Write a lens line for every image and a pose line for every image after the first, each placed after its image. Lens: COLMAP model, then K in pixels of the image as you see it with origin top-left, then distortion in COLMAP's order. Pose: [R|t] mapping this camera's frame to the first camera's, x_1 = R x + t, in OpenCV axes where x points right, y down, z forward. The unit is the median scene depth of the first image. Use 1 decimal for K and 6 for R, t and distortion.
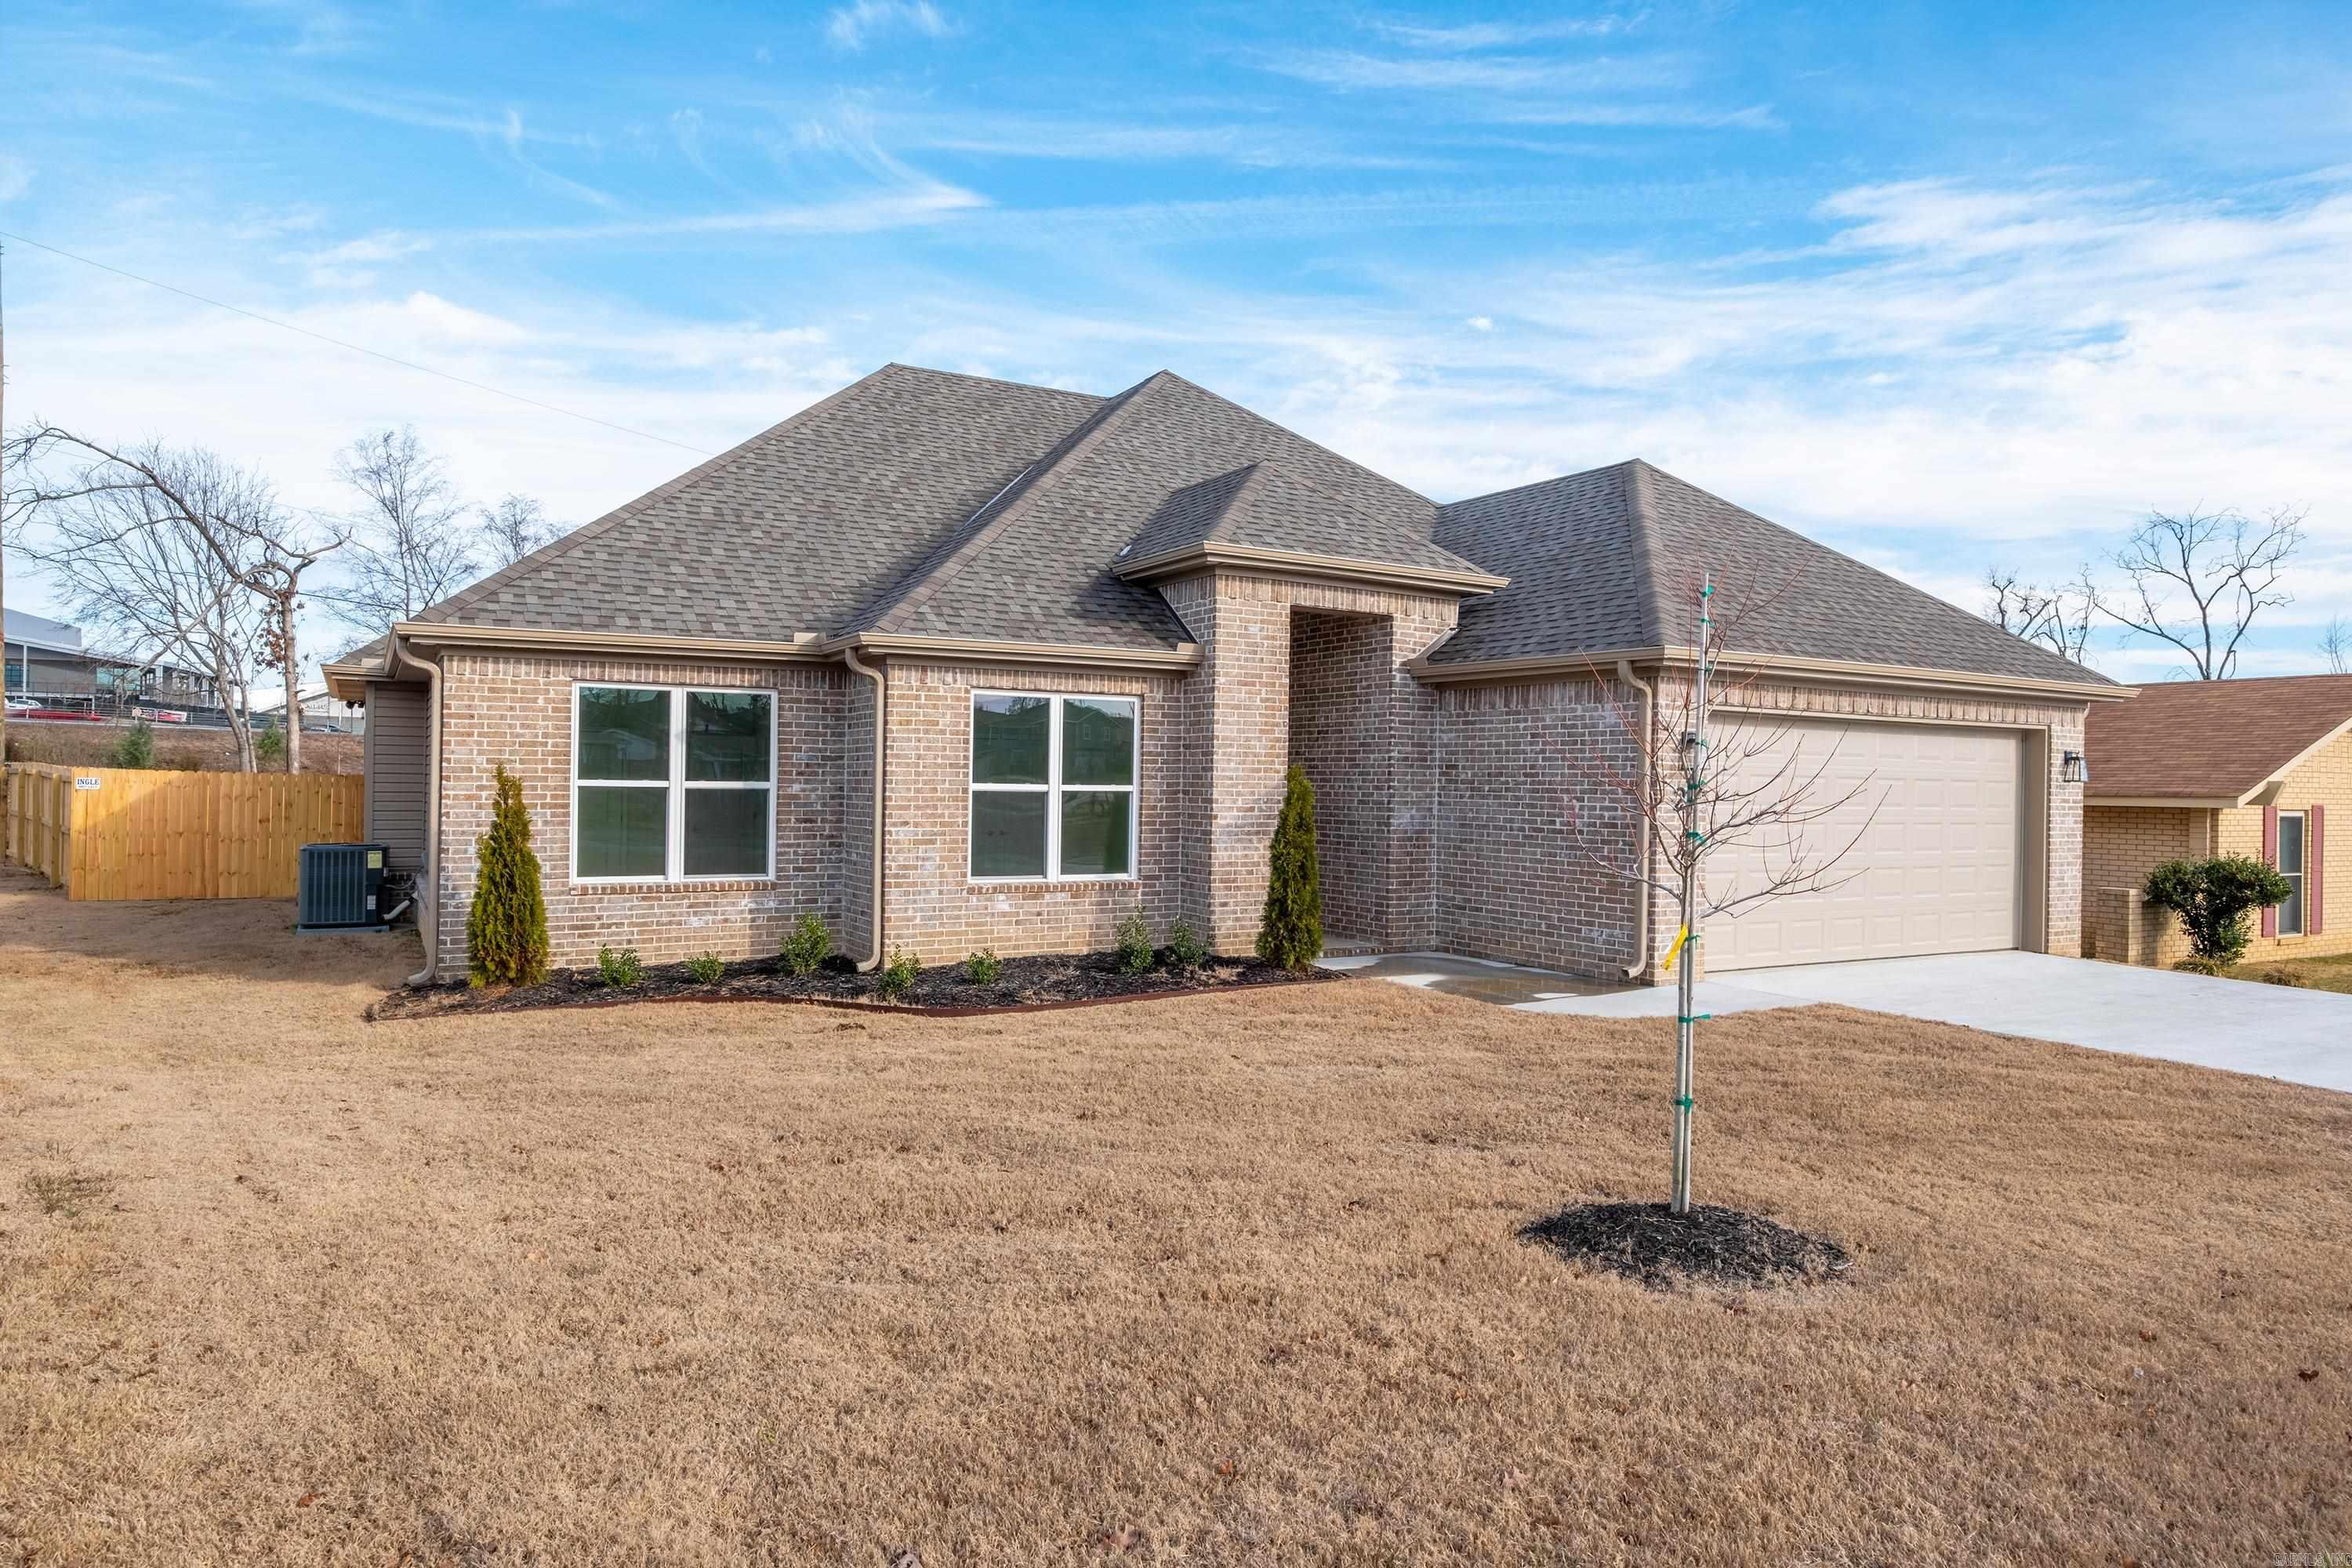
lens RADIAL K [[1438.6, 0, 1176.0], [0, 1438.6, 784.0], [0, 0, 1]] dist [0.008385, 0.001420]
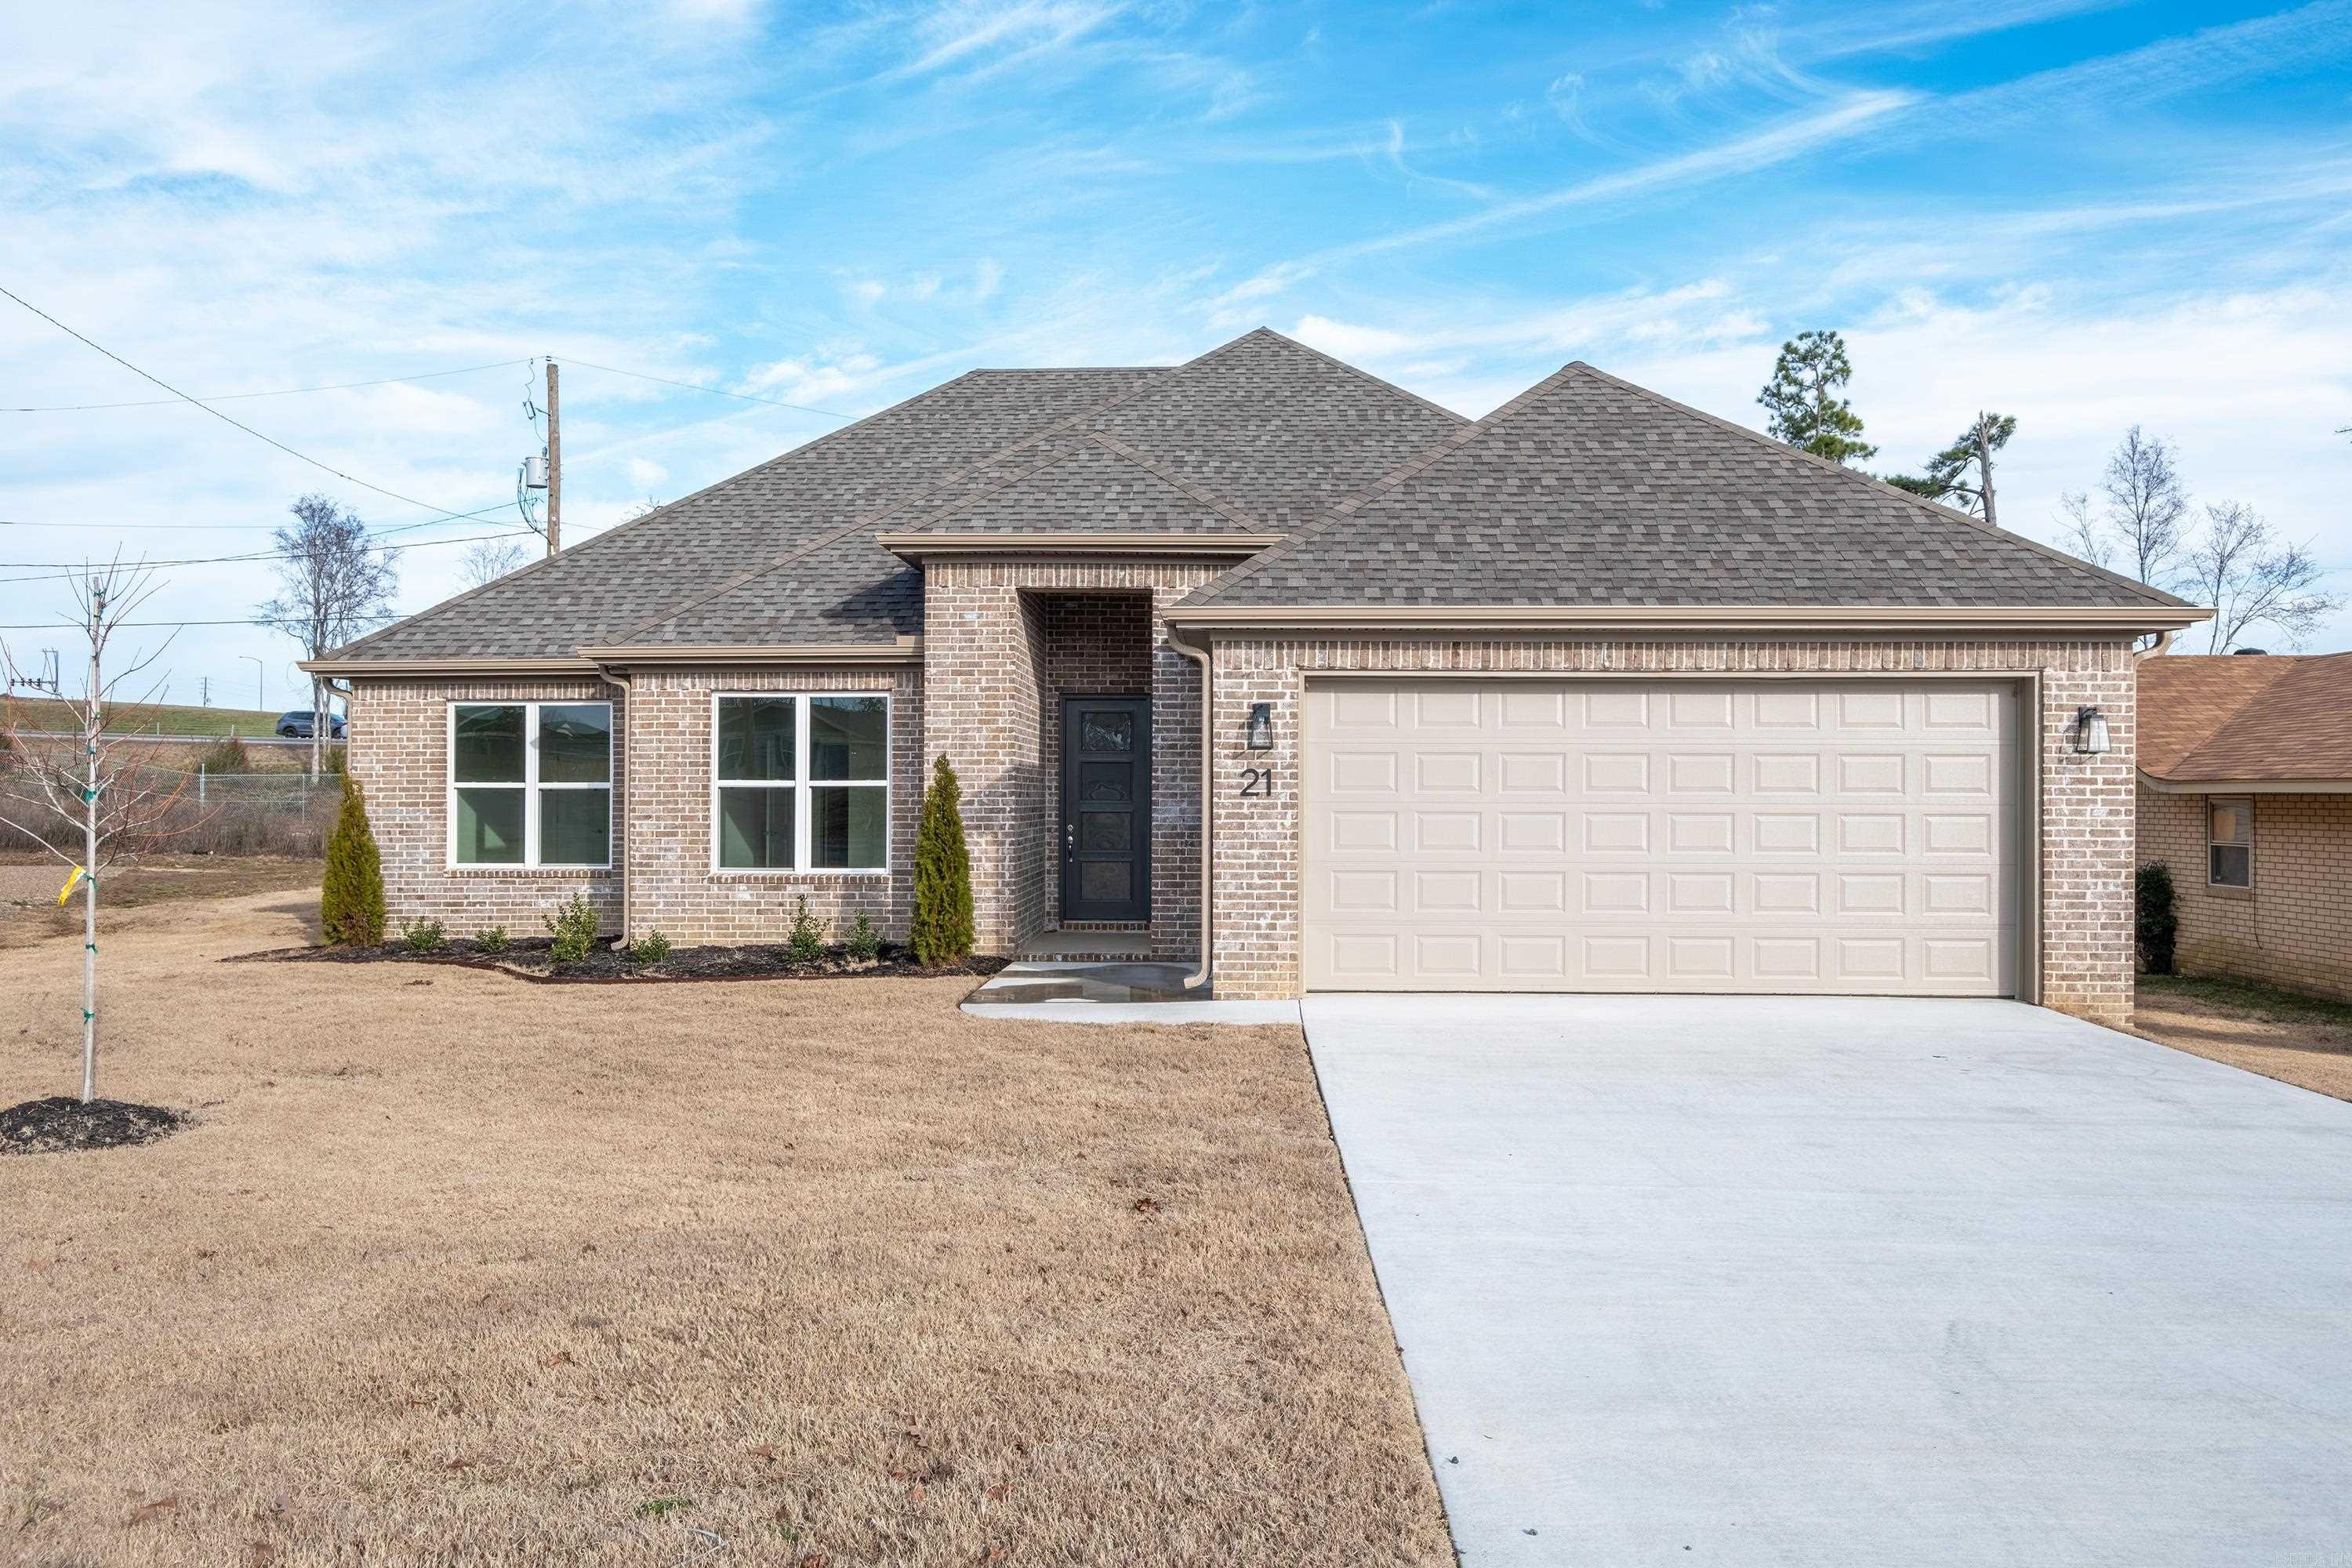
lens RADIAL K [[1563.9, 0, 1211.9], [0, 1563.9, 777.6], [0, 0, 1]] dist [0.023806, -0.000772]
pose [[0.853347, -0.016745, -0.521075, 0.763667], [0.013617, 0.999859, -0.009829, 0.013788], [0.521166, 0.001292, 0.853454, 0.191809]]
